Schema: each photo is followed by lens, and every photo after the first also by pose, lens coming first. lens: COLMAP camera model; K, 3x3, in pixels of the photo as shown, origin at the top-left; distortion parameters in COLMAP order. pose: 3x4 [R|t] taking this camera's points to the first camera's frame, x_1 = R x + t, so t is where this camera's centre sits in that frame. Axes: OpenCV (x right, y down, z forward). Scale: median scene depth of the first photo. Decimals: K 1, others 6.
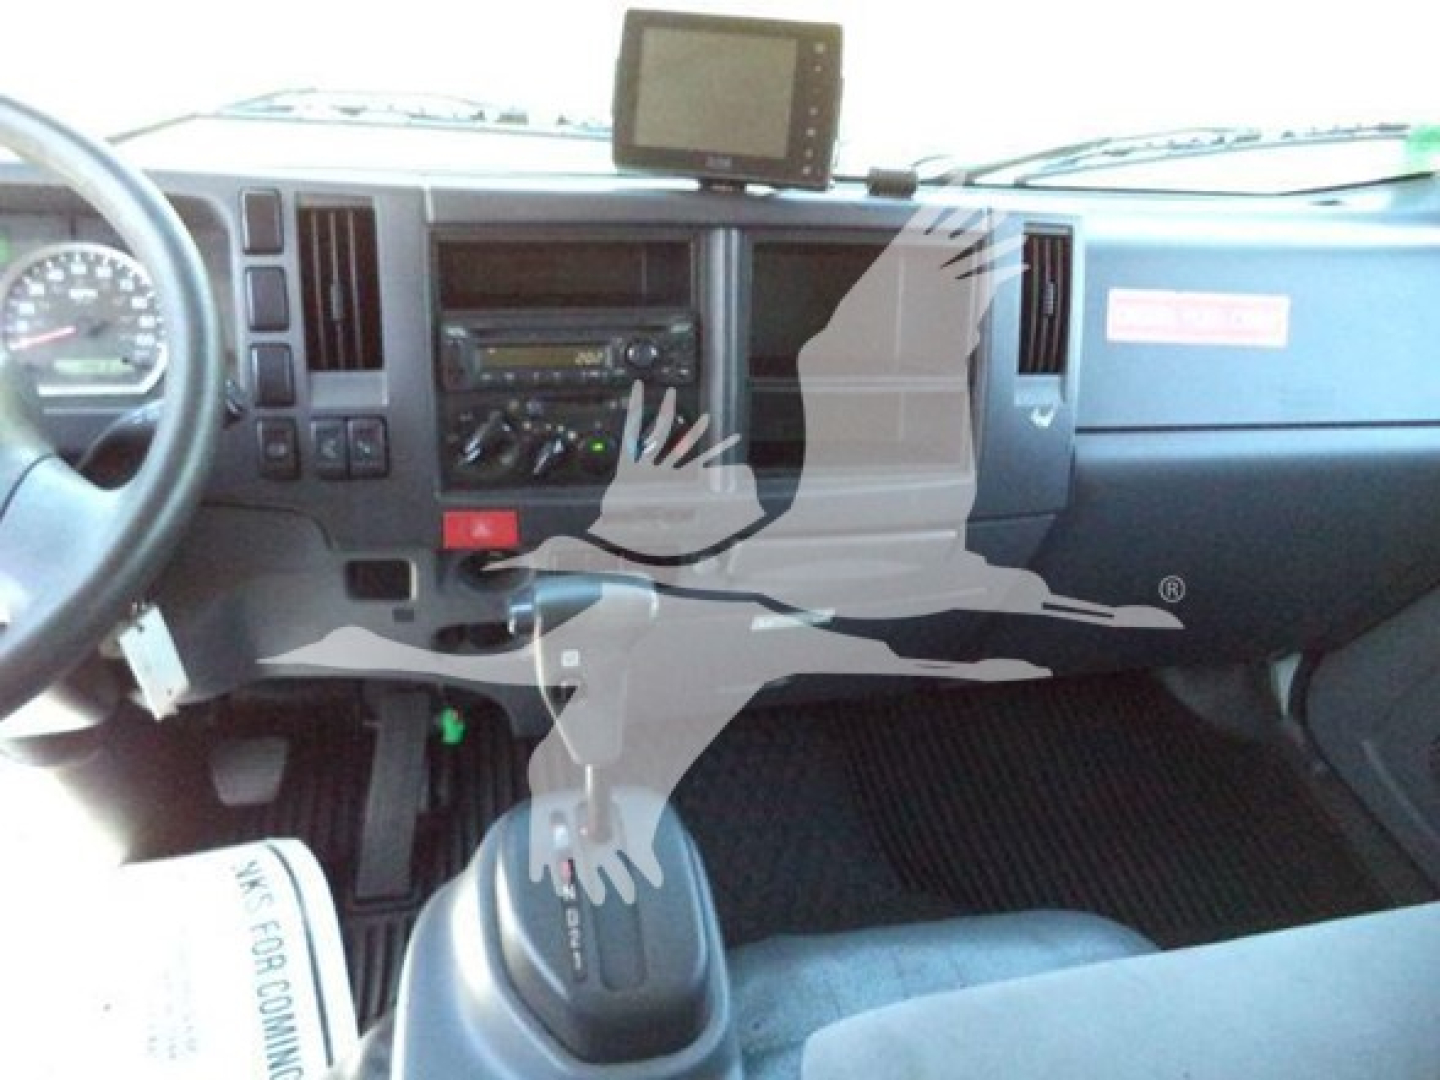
lens RADIAL K [[1180.8, 0, 722.4], [0, 1180.8, 533.6], [0, 0, 1]] dist [-0.029640, 0.015170]
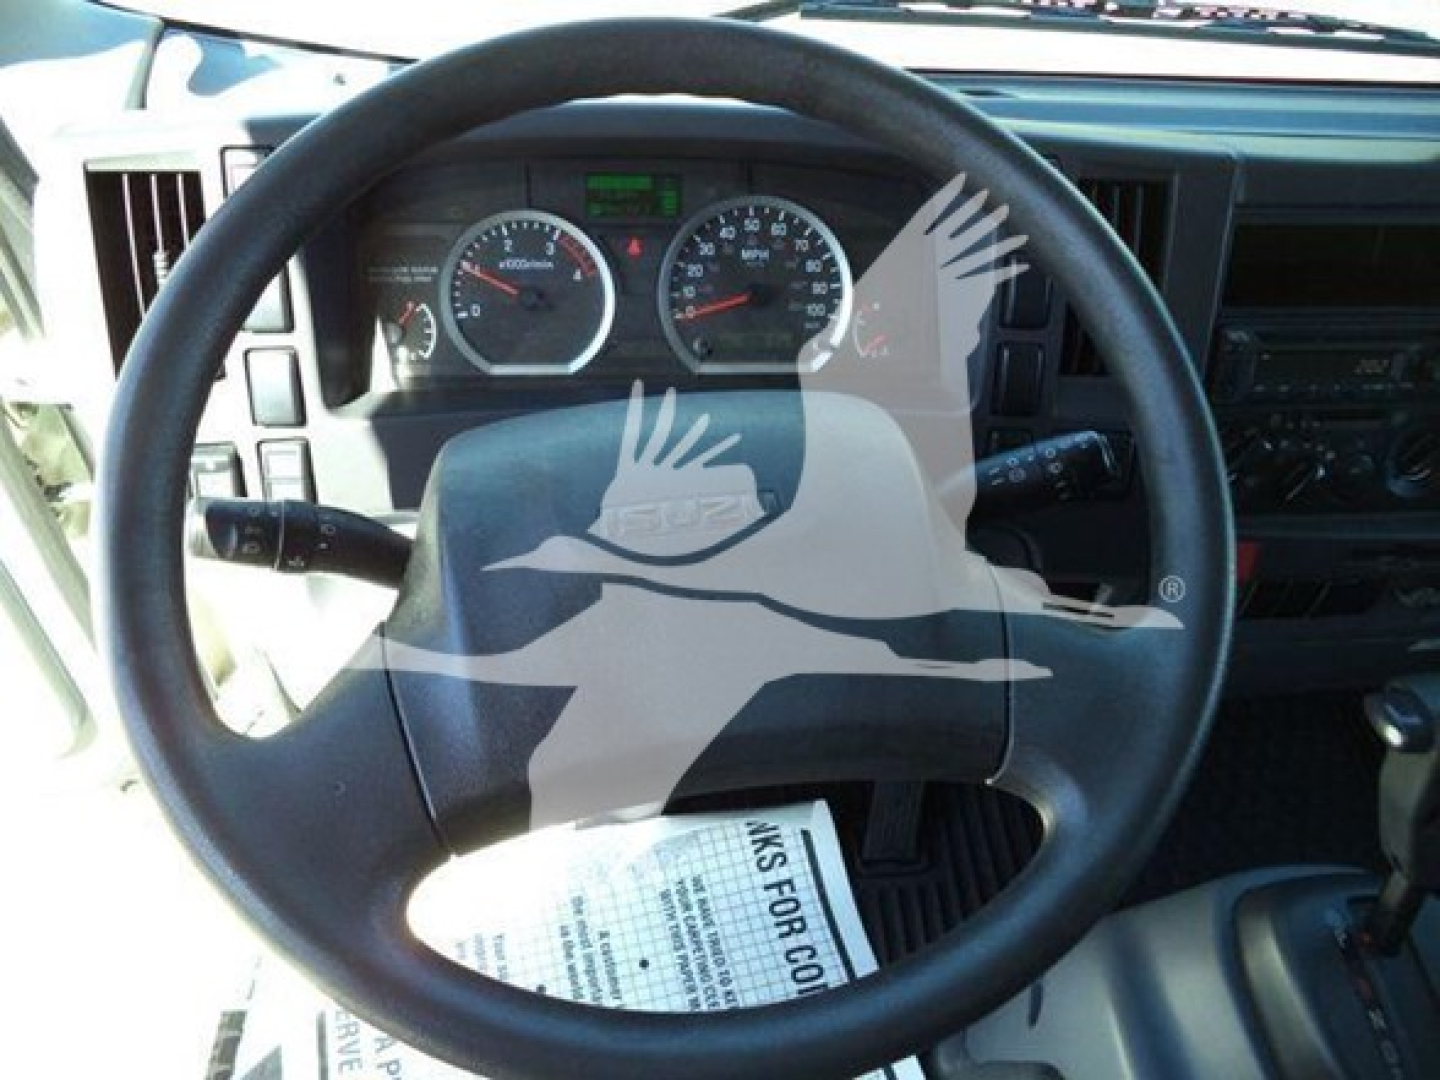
lens RADIAL K [[1180.8, 0, 719.1], [0, 1180.8, 545.2], [0, 0, 1]] dist [-0.029640, 0.015170]
pose [[0.990233, 0.070380, -0.120354, -0.453234], [-0.048487, 0.983193, 0.176015, -0.146554], [0.130719, -0.168460, 0.977002, 0.119186]]
